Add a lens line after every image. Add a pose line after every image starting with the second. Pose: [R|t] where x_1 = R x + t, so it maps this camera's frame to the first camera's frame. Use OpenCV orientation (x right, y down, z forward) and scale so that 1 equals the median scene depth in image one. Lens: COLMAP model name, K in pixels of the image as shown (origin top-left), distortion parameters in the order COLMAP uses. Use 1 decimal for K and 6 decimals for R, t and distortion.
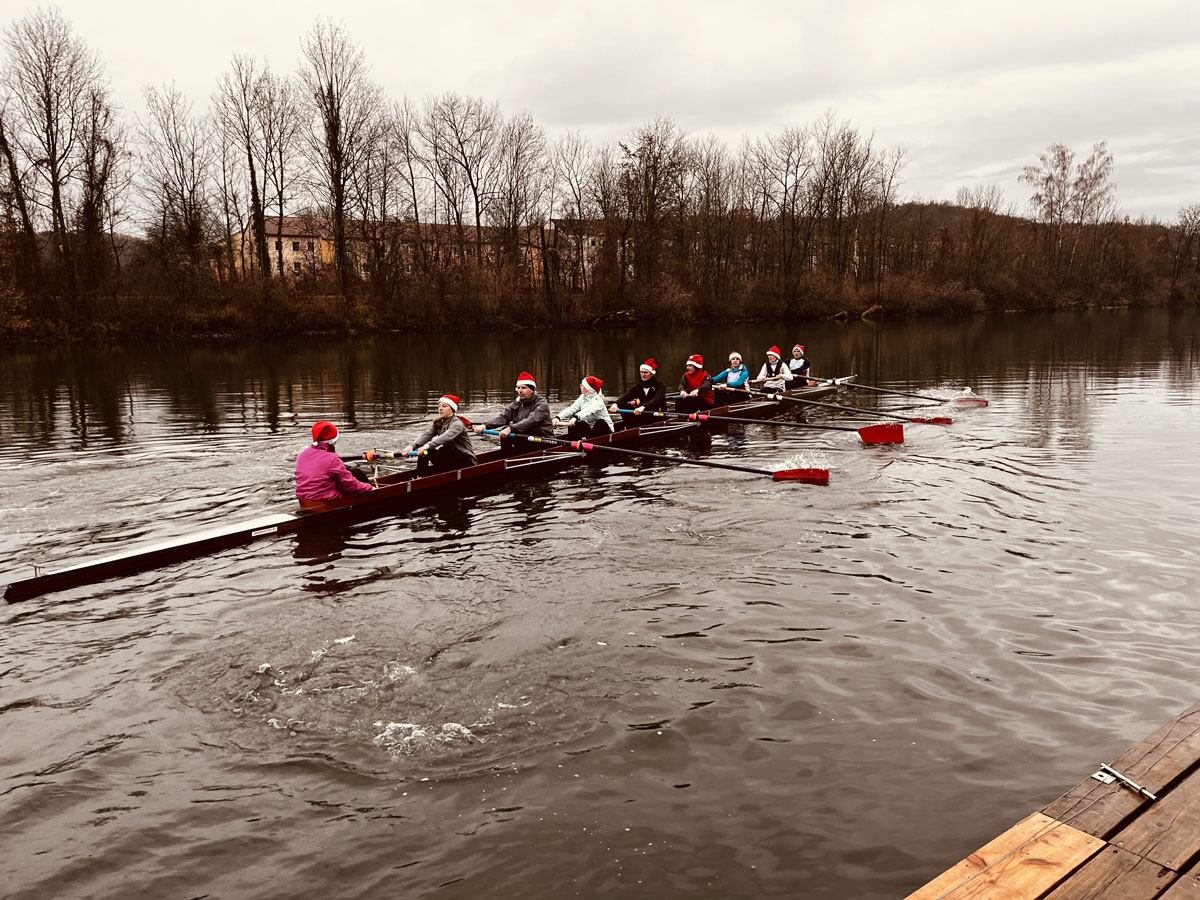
lens RADIAL K [[913.6, 0, 613.9], [0, 913.6, 442.6], [0, 0, 1]] dist [0.060037, -0.076123]
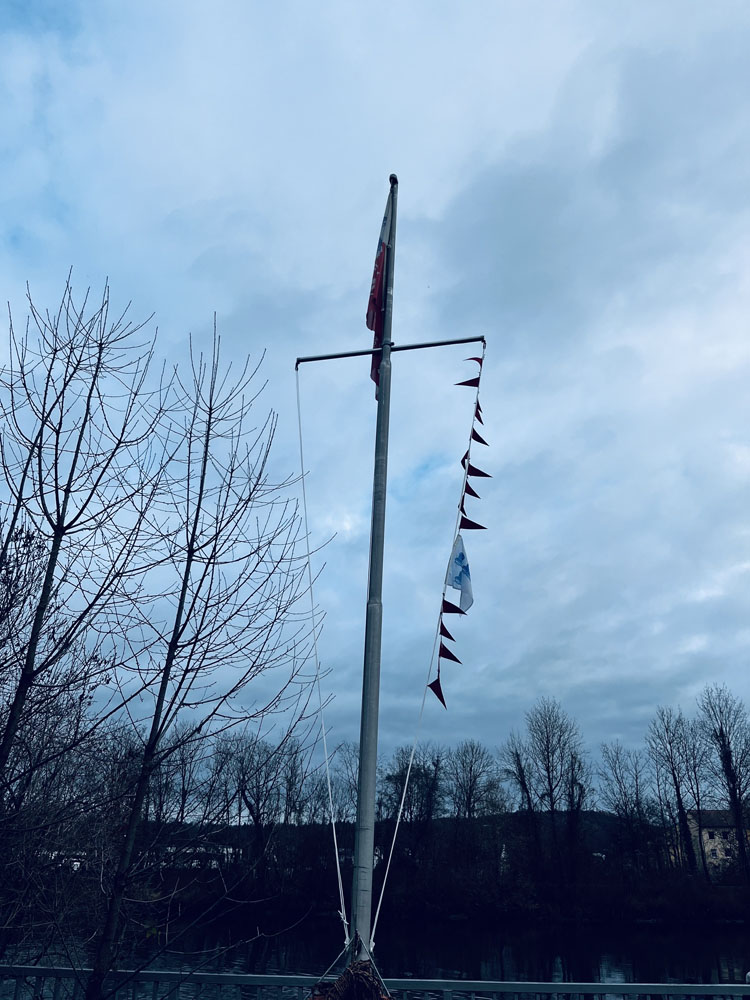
lens RADIAL K [[761.3, 0, 373.0], [0, 761.3, 515.7], [0, 0, 1]] dist [0.060037, -0.076123]
pose [[0.727957, -0.265929, -0.631950, 0.141383], [-0.122891, 0.856182, -0.501847, -0.002691], [0.674520, 0.442984, 0.590583, -0.215805]]
